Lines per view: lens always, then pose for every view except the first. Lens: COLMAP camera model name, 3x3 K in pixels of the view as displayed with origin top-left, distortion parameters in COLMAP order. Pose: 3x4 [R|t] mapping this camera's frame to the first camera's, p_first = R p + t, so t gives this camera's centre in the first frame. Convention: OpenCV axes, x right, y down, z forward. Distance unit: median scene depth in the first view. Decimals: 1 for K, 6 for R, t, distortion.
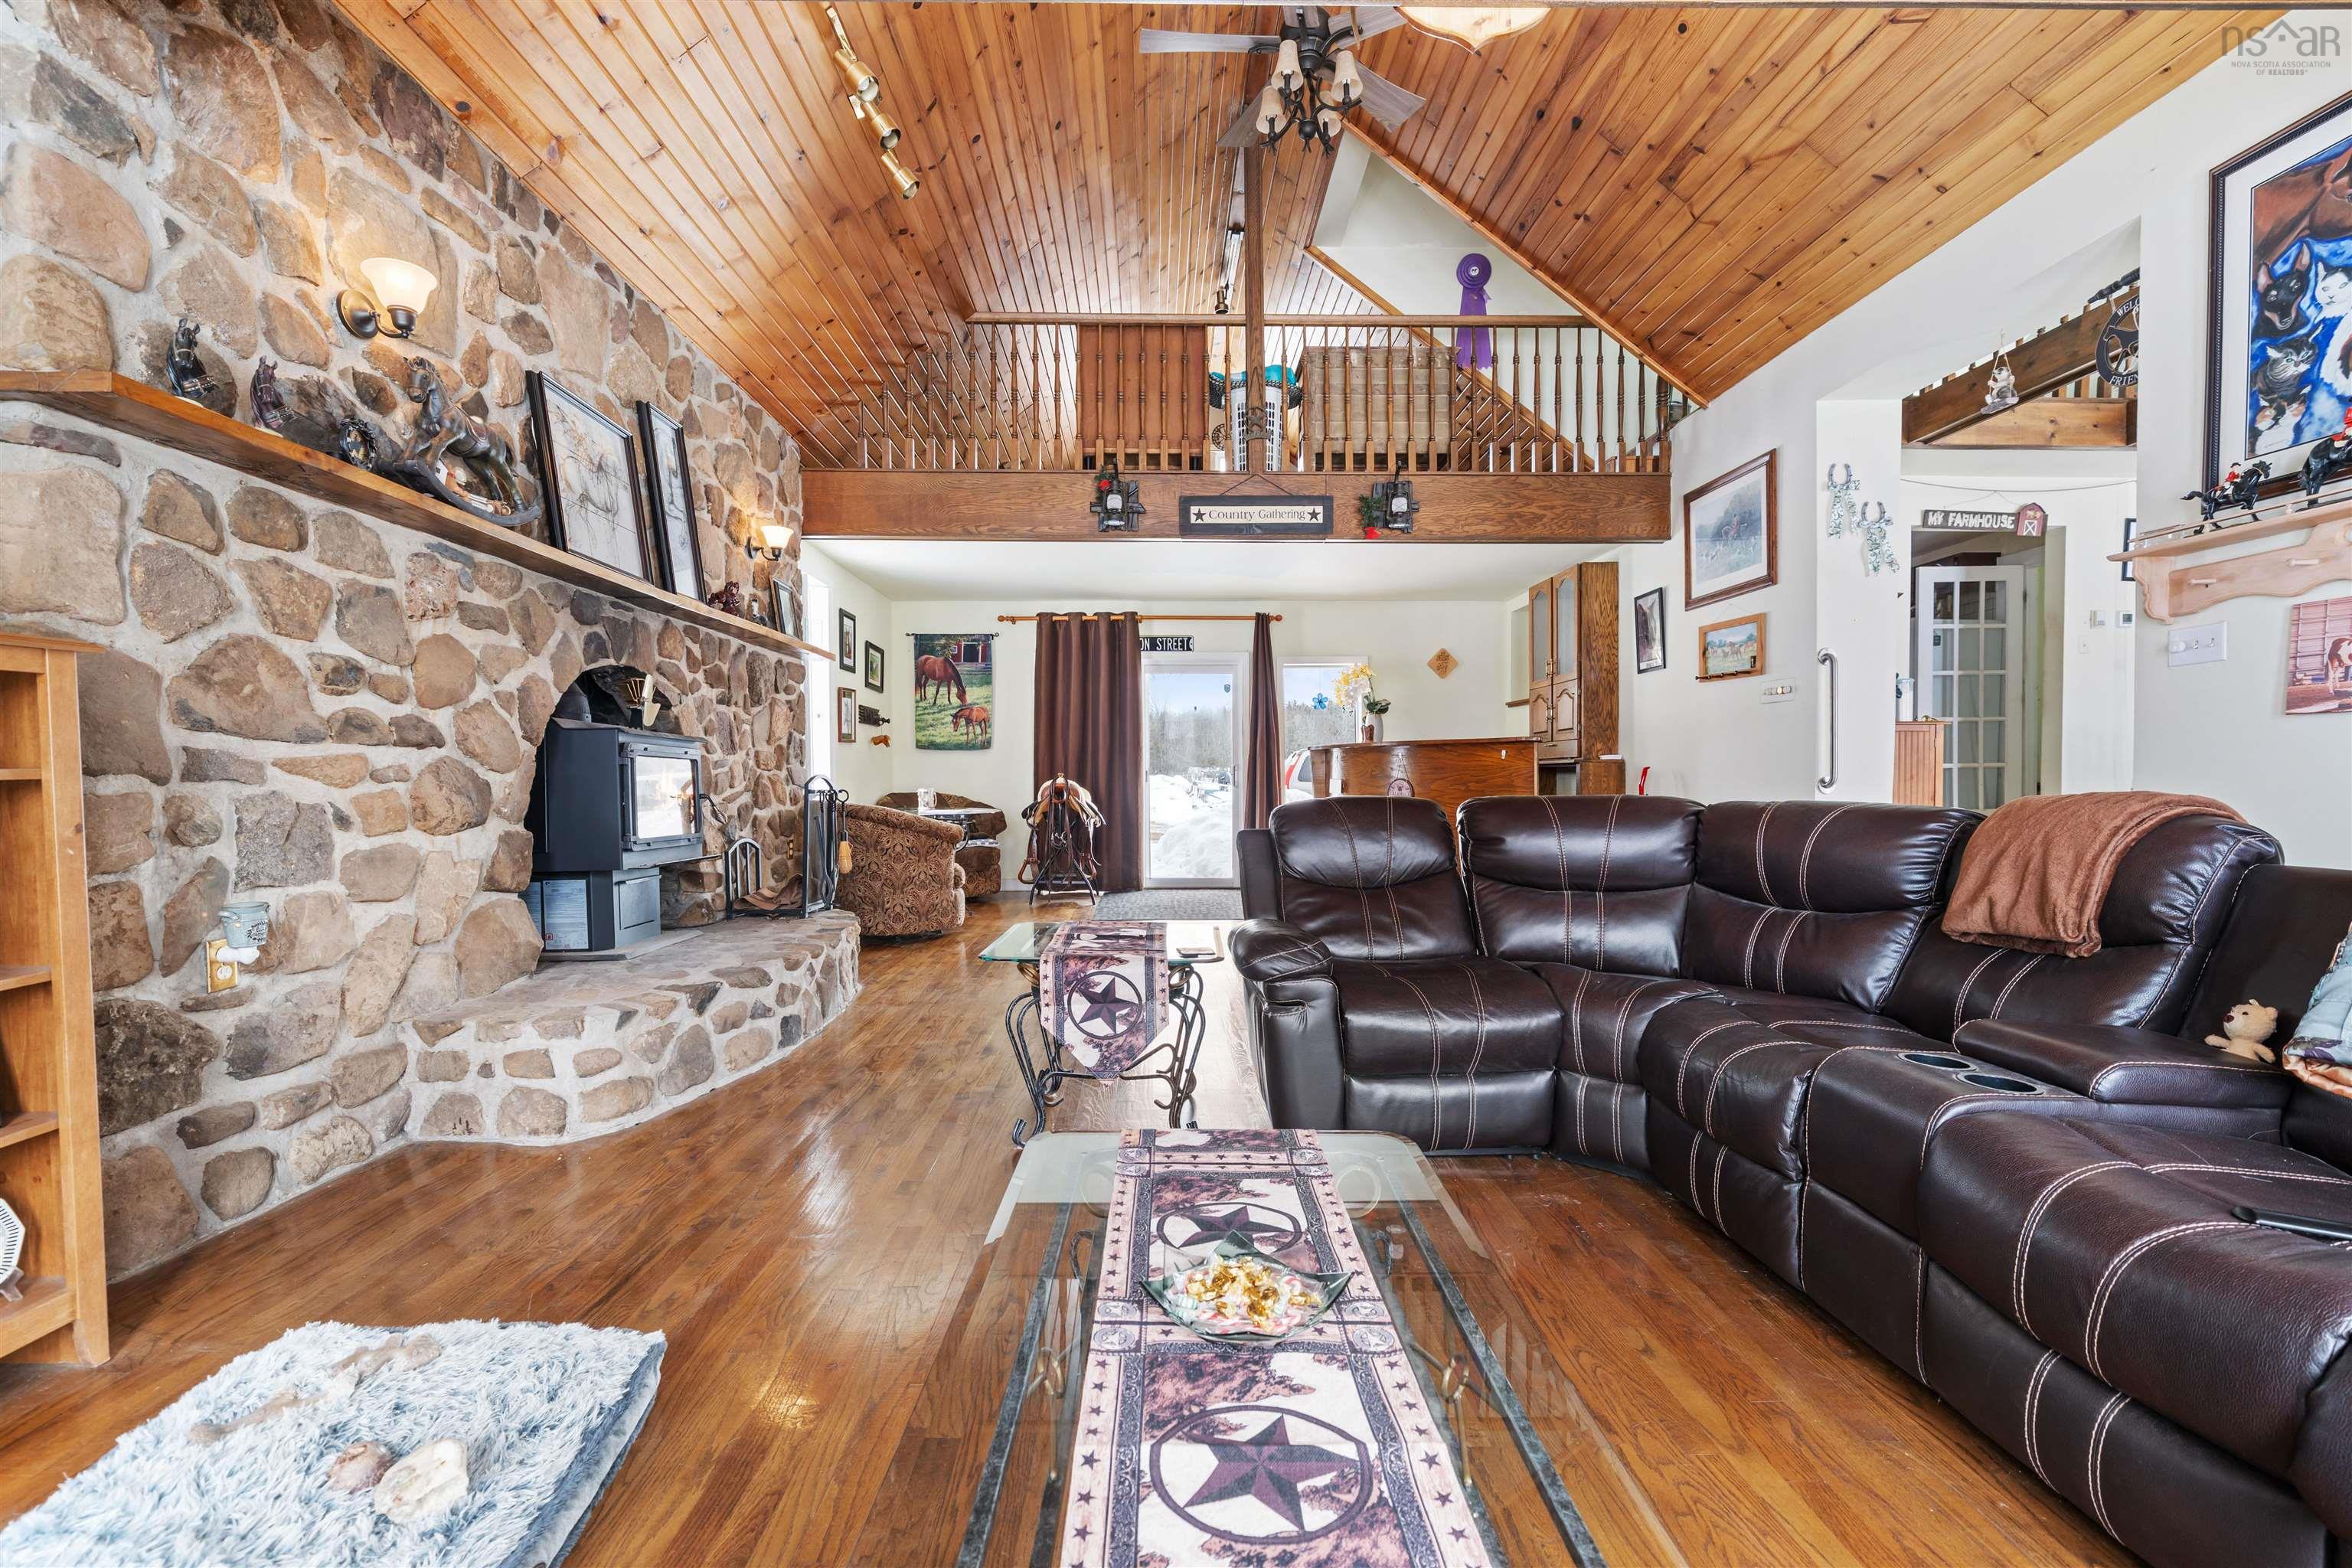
lens RADIAL K [[1016.7, 0, 1170.2], [0, 1016.7, 793.5], [0, 0, 1]] dist [-0.000113, -0.000200]
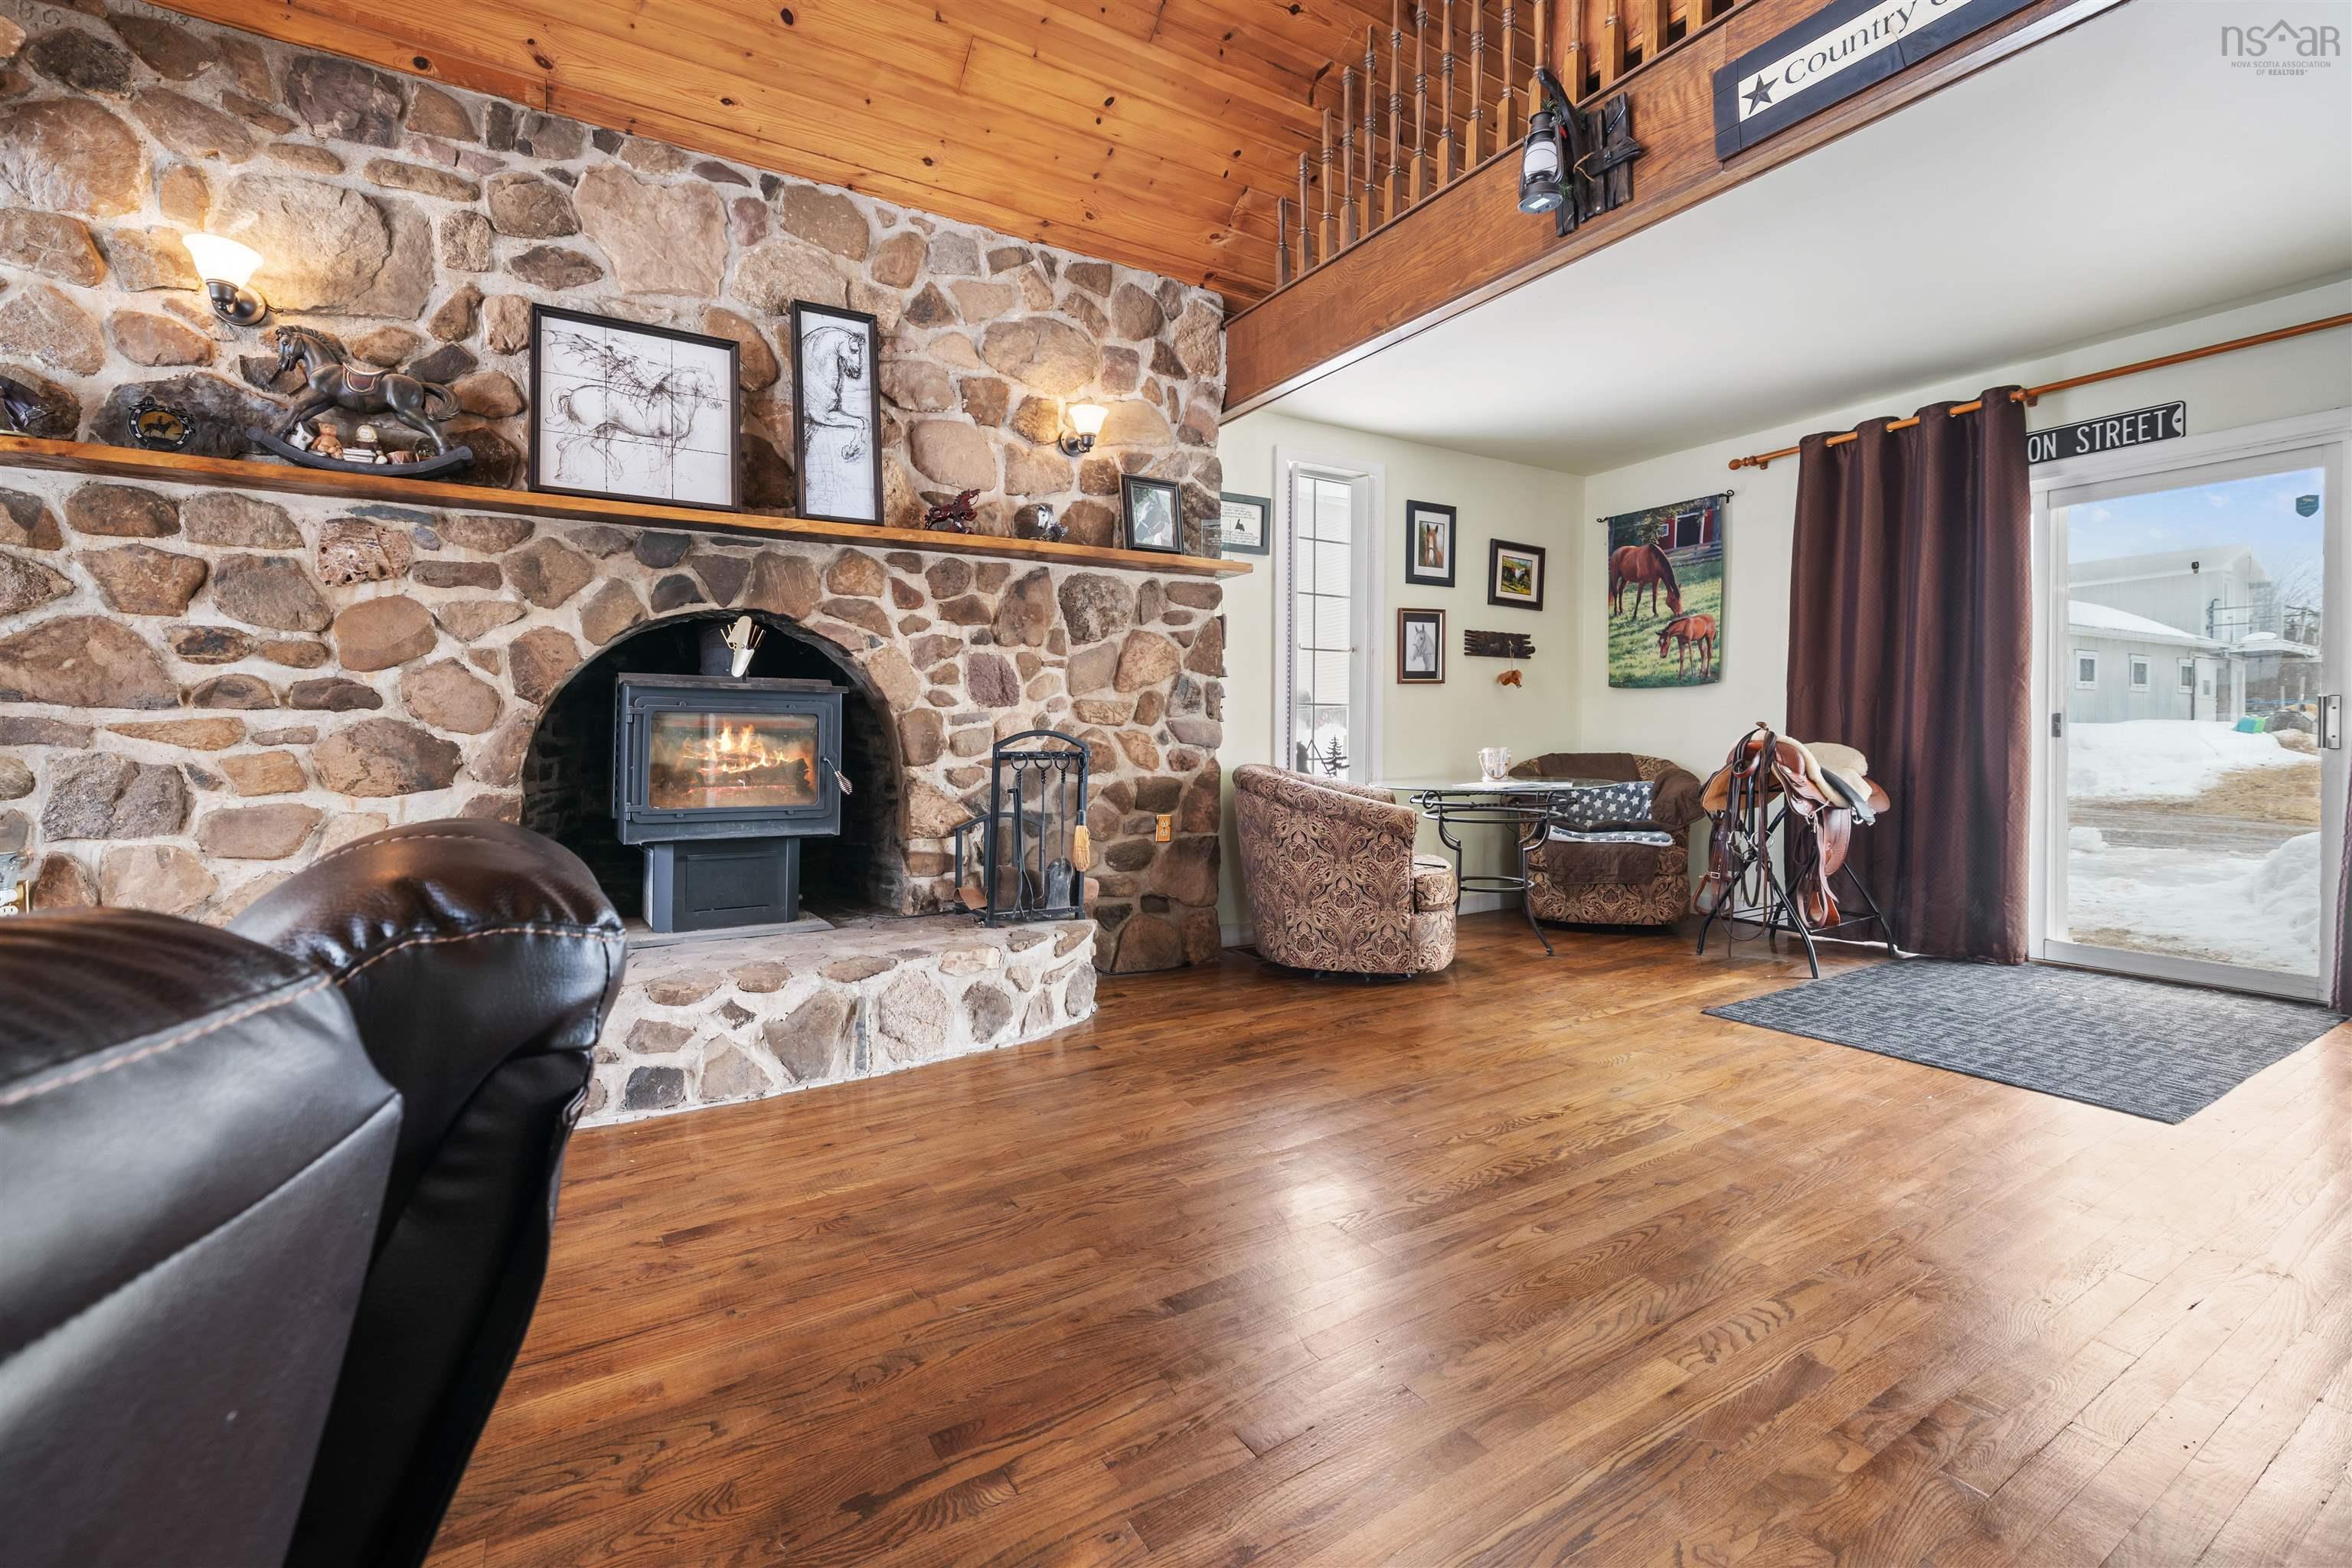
lens RADIAL K [[1016.7, 0, 1123.2], [0, 1016.7, 731.6], [0, 0, 1]] dist [-0.000113, -0.000200]
pose [[0.491670, -0.005235, -0.870766, 0.461789], [-0.007111, 0.999924, -0.010027, -0.016182], [0.870753, 0.011122, 0.491596, 1.026577]]
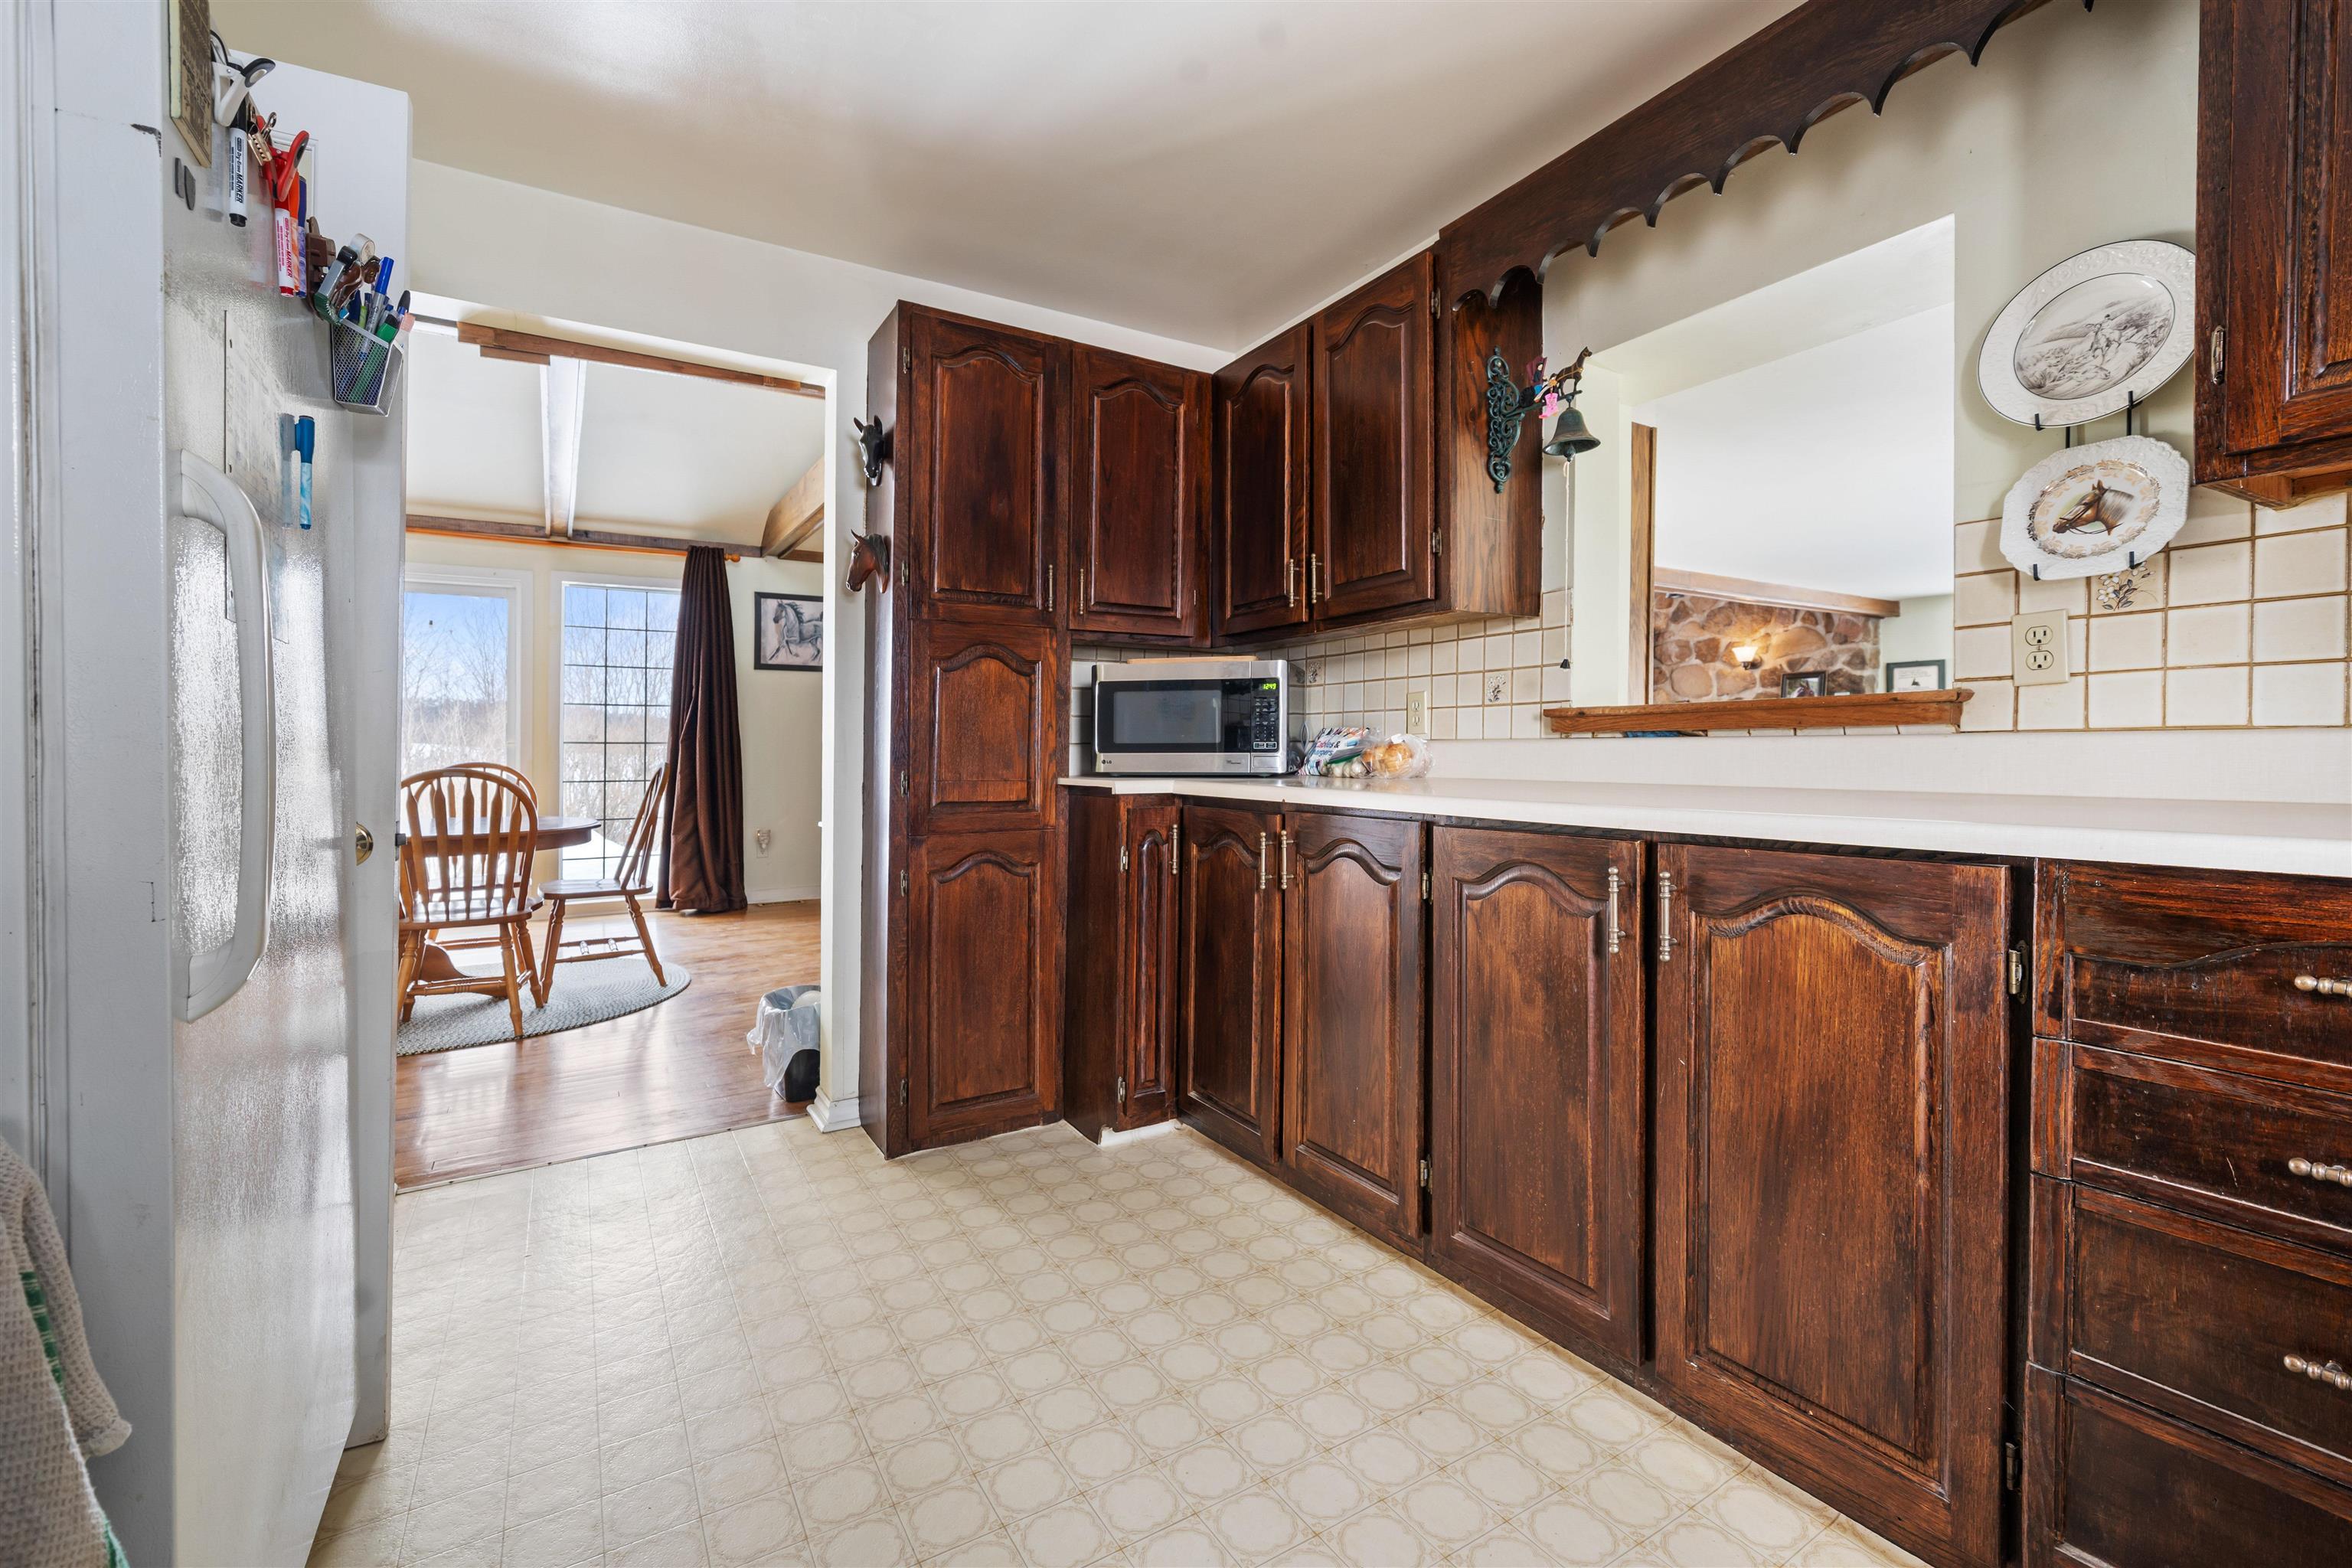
lens RADIAL K [[1016.7, 0, 1176.2], [0, 1016.7, 770.8], [0, 0, 1]] dist [-0.000113, -0.000200]
pose [[-0.870775, 0.004740, -0.491660, 1.547425], [-0.009443, 0.999608, 0.026361, -0.186063], [0.491592, 0.027597, -0.870388, 2.882405]]
